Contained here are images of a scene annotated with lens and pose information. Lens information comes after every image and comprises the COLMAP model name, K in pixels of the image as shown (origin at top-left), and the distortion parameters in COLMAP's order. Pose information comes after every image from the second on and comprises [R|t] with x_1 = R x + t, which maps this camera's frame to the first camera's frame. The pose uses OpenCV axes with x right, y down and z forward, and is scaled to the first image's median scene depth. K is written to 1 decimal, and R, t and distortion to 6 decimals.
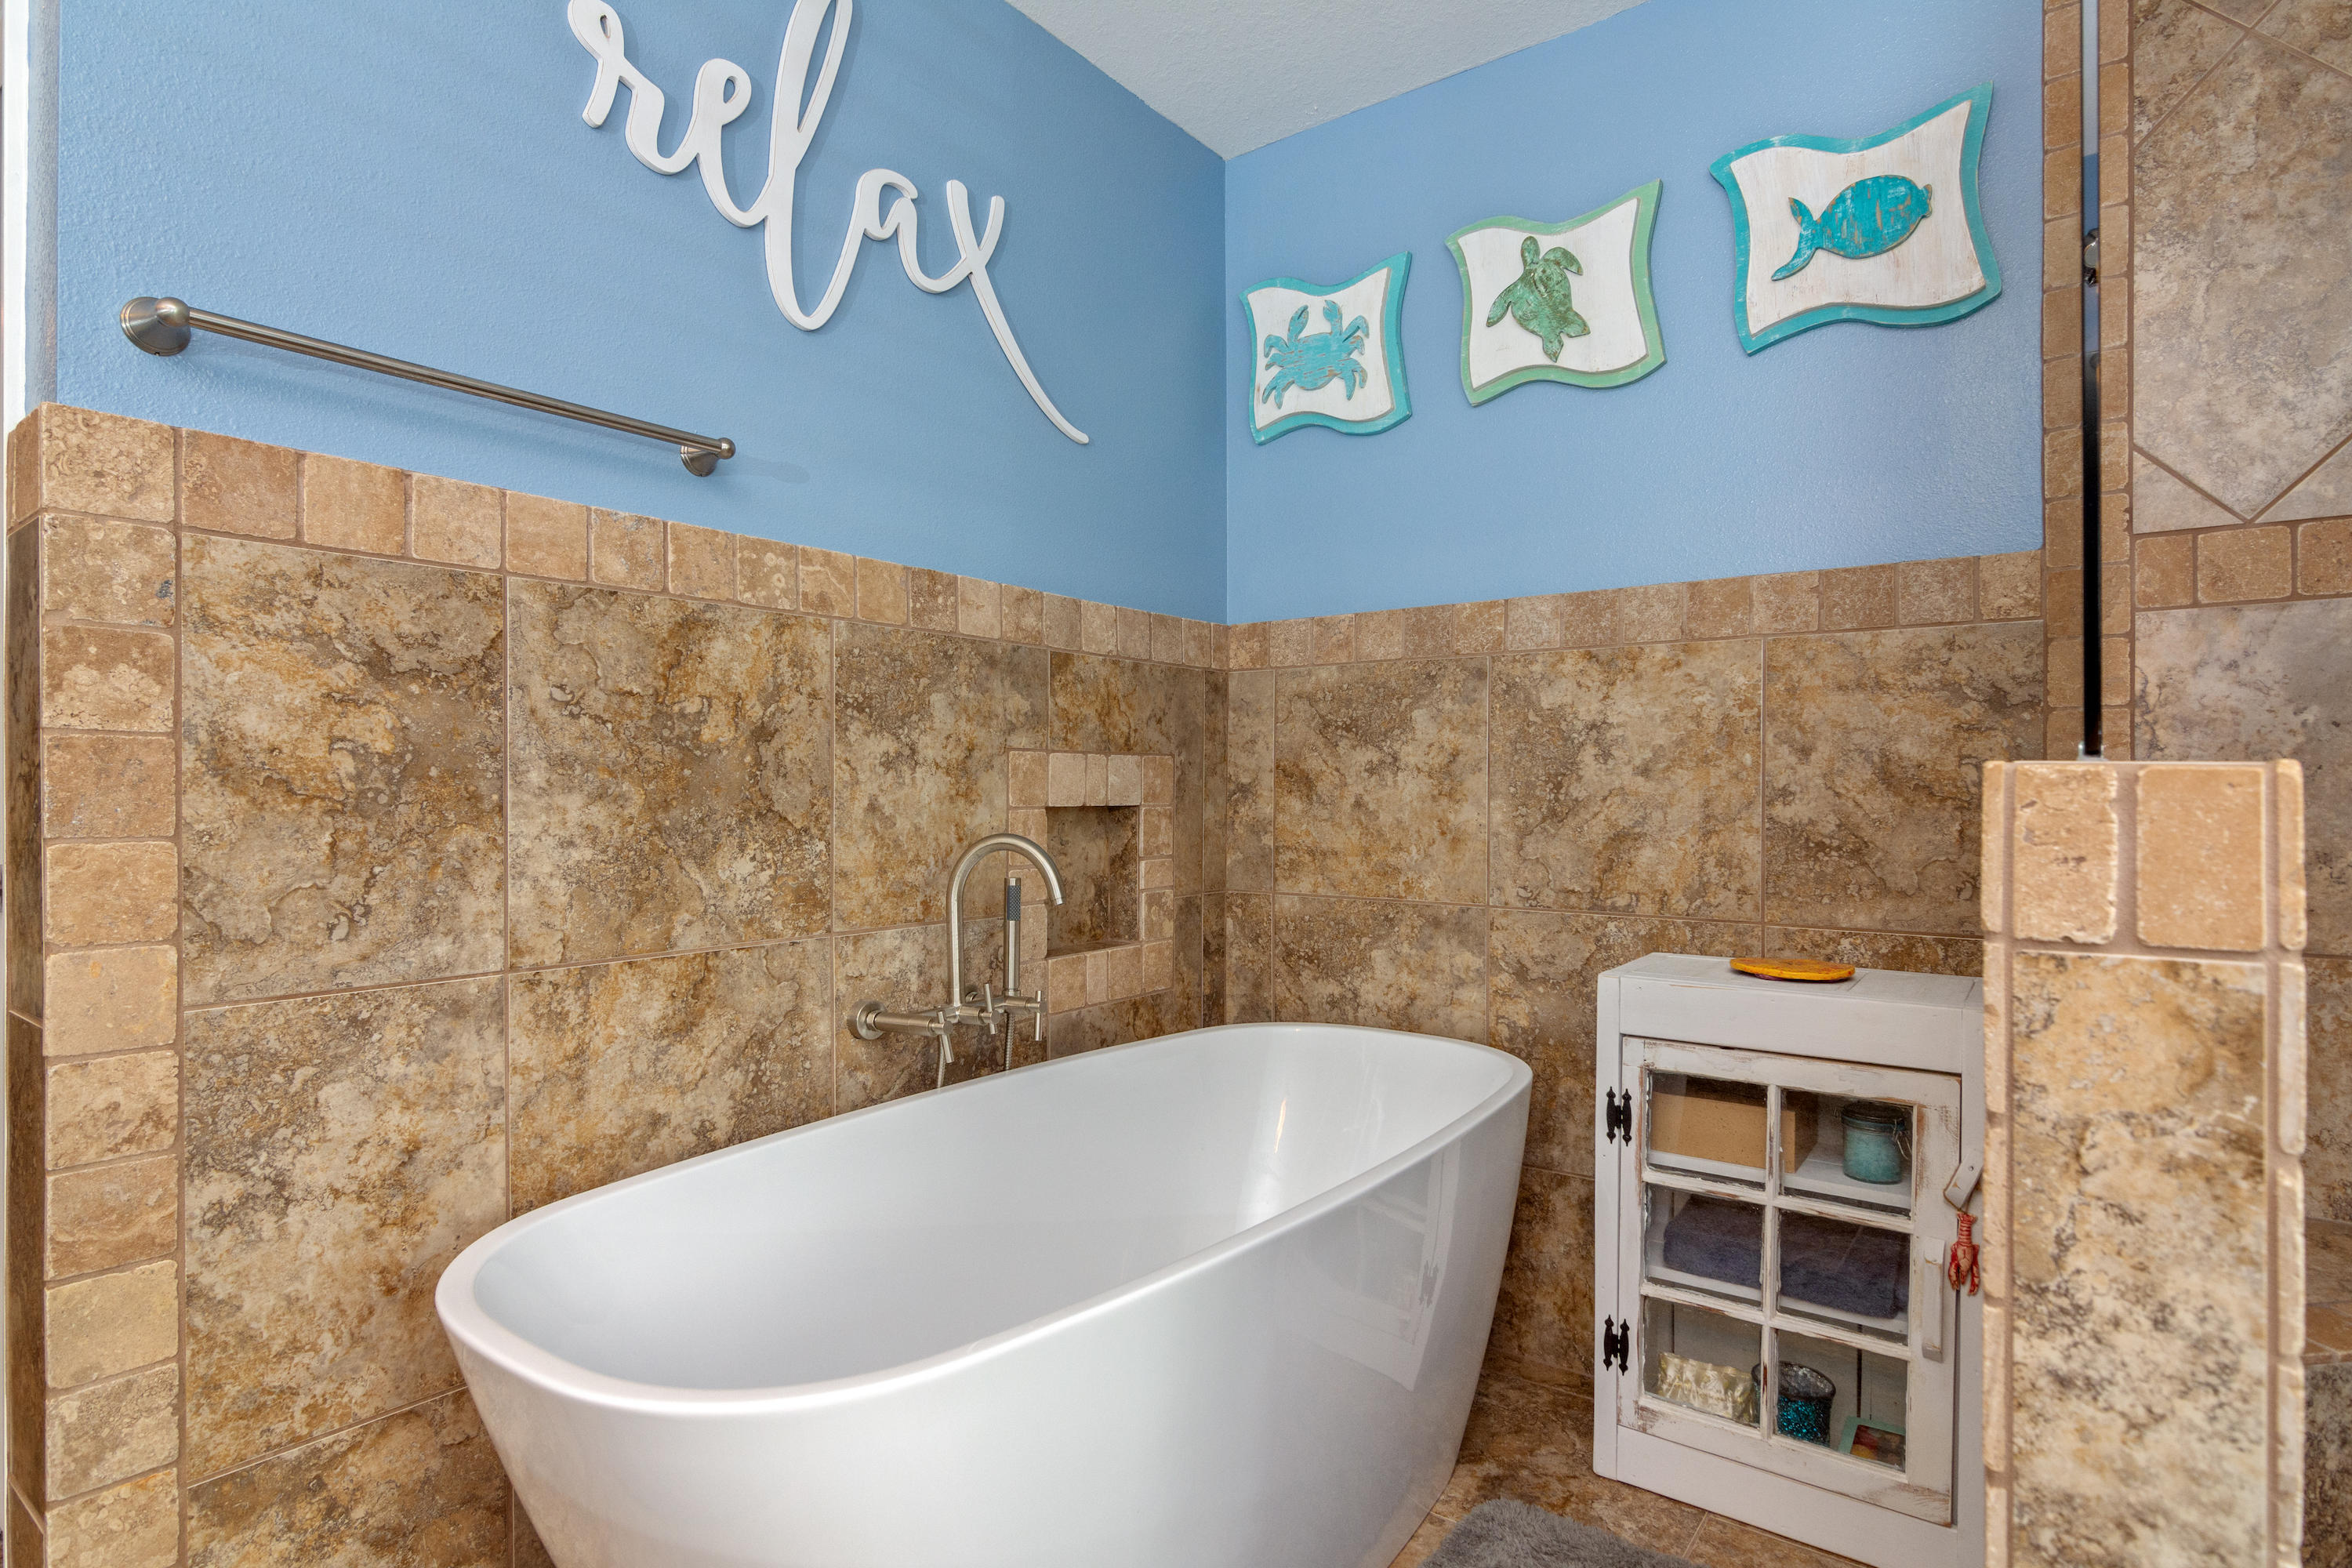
lens RADIAL K [[1232.7, 0, 1174.7], [0, 1232.7, 797.2], [0, 0, 1]] dist [-0.003806, -0.000949]
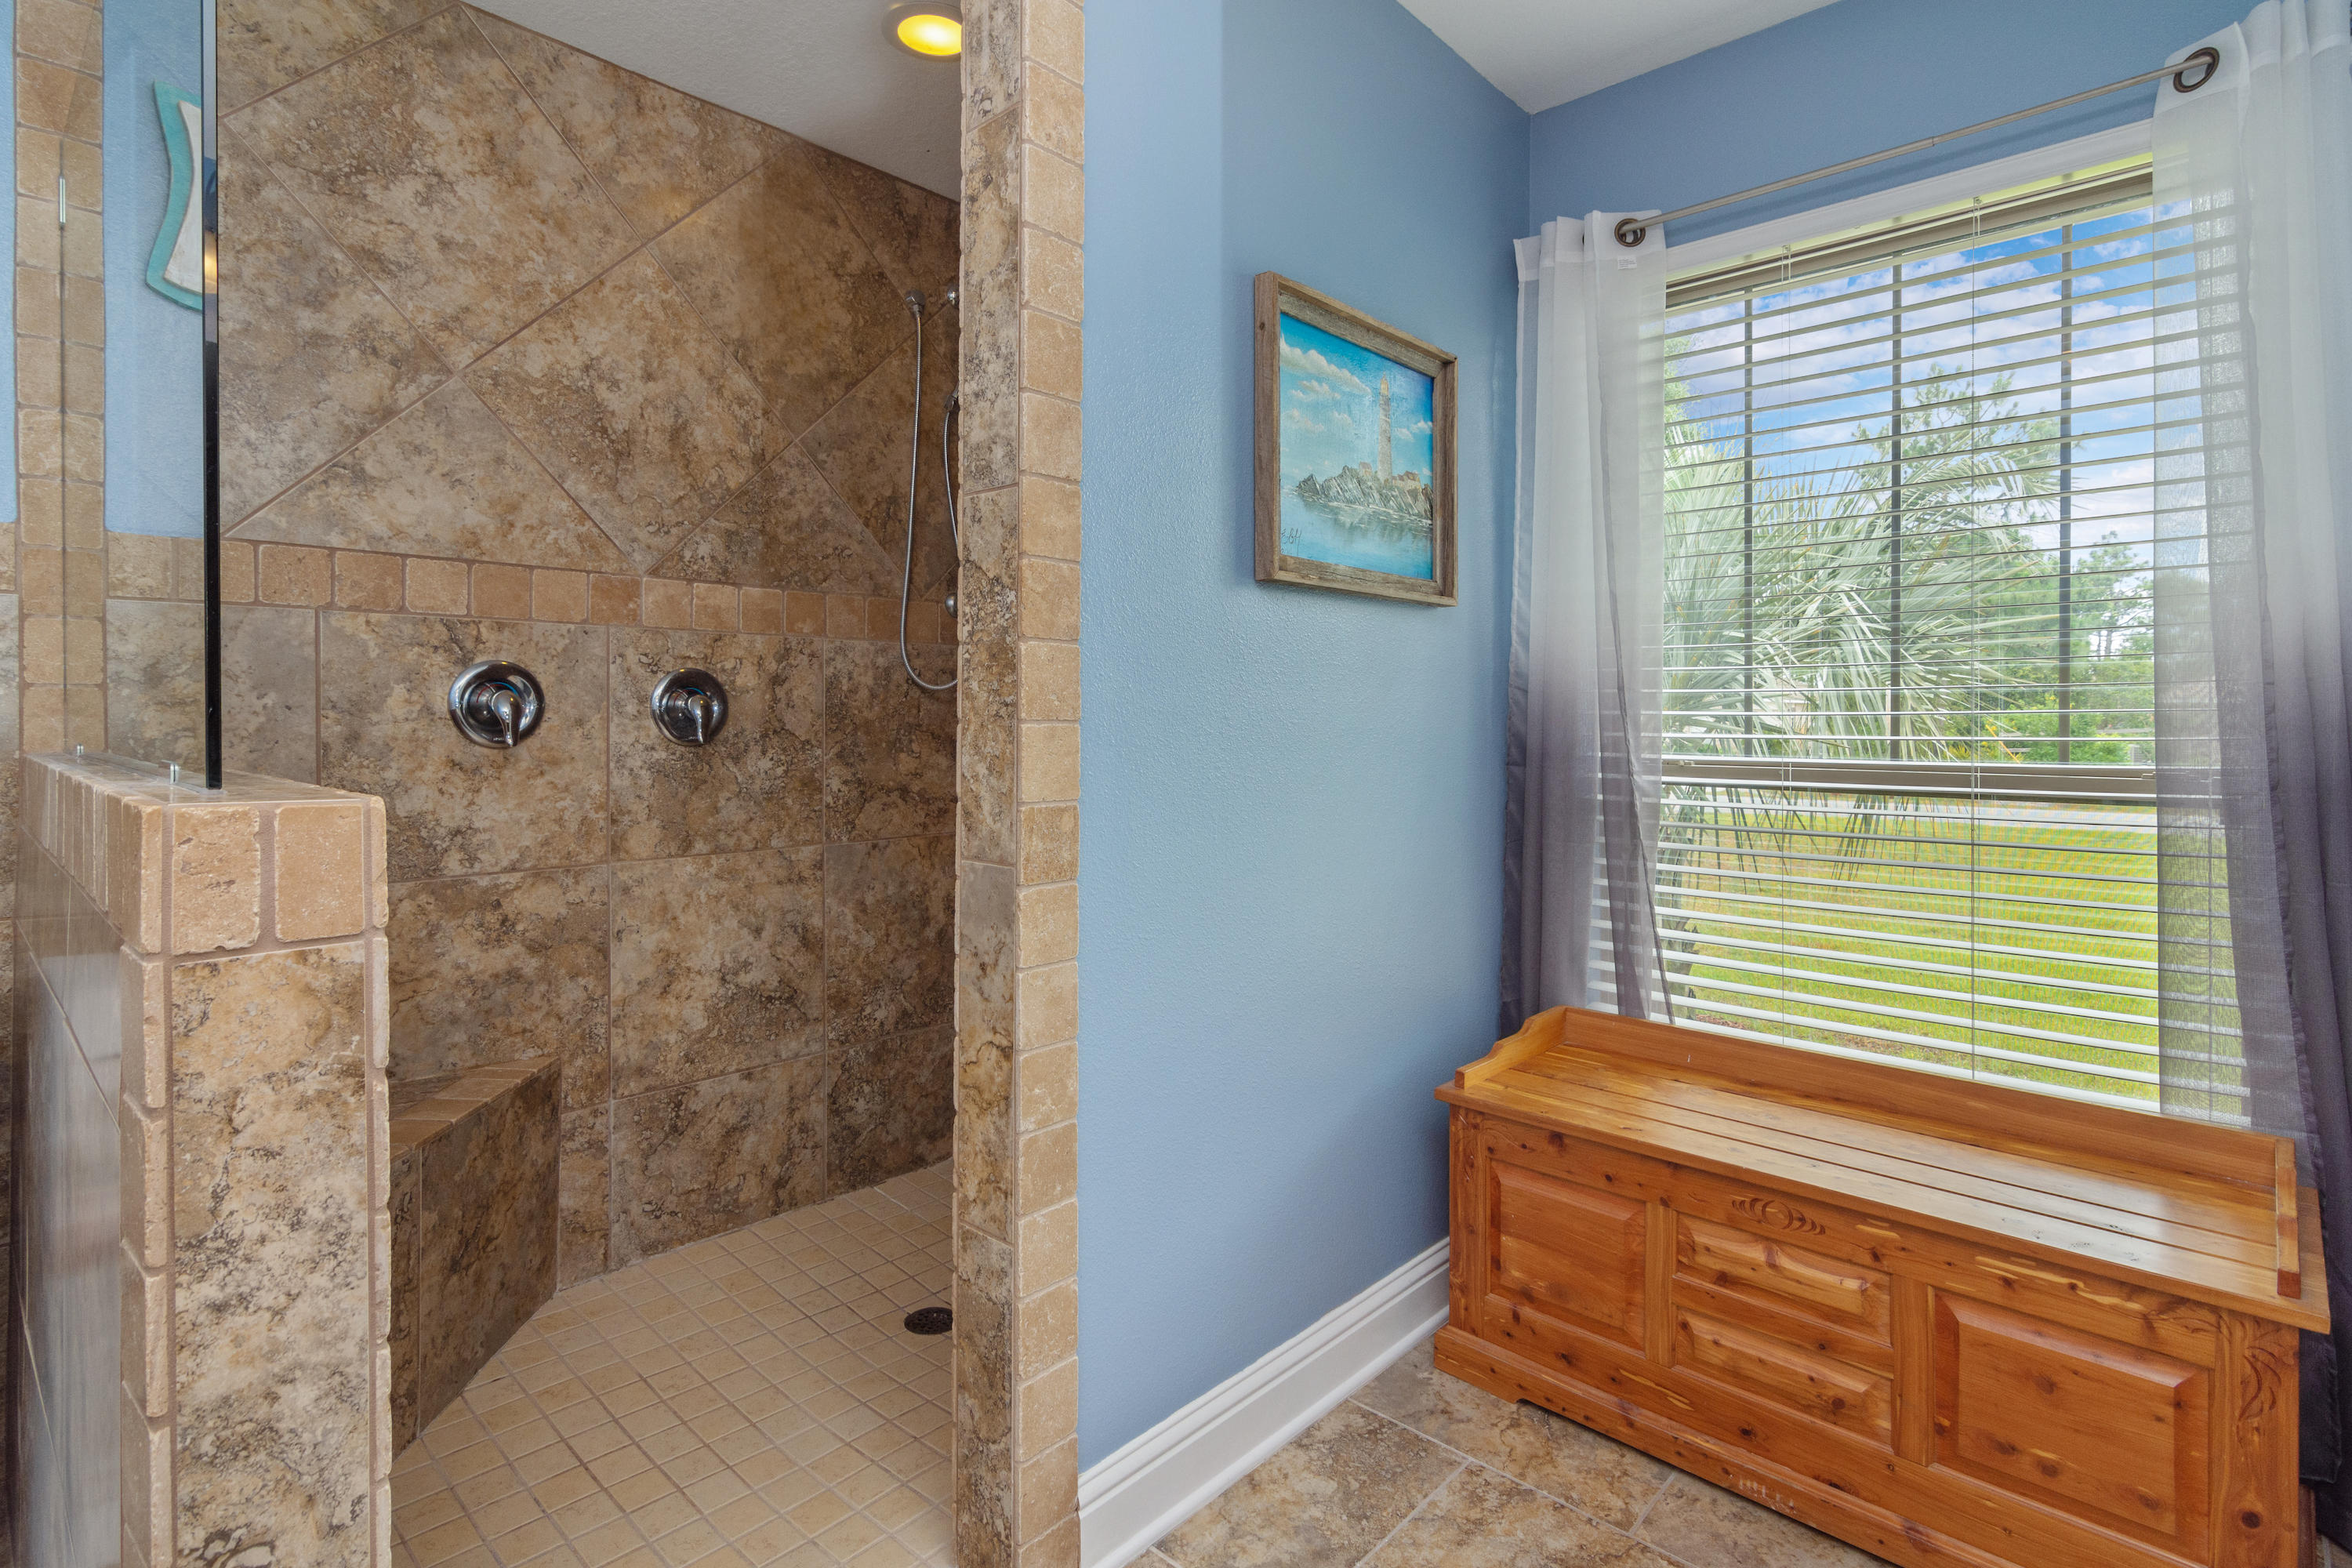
lens RADIAL K [[1133.6, 0, 1162.0], [0, 1133.6, 721.7], [0, 0, 1]] dist [-0.006215, 0.003603]
pose [[0.114972, 0.000953, 0.993368, -0.298010], [0.006474, 0.999978, -0.001709, -0.105291], [-0.993348, 0.006627, 0.114963, -0.074041]]
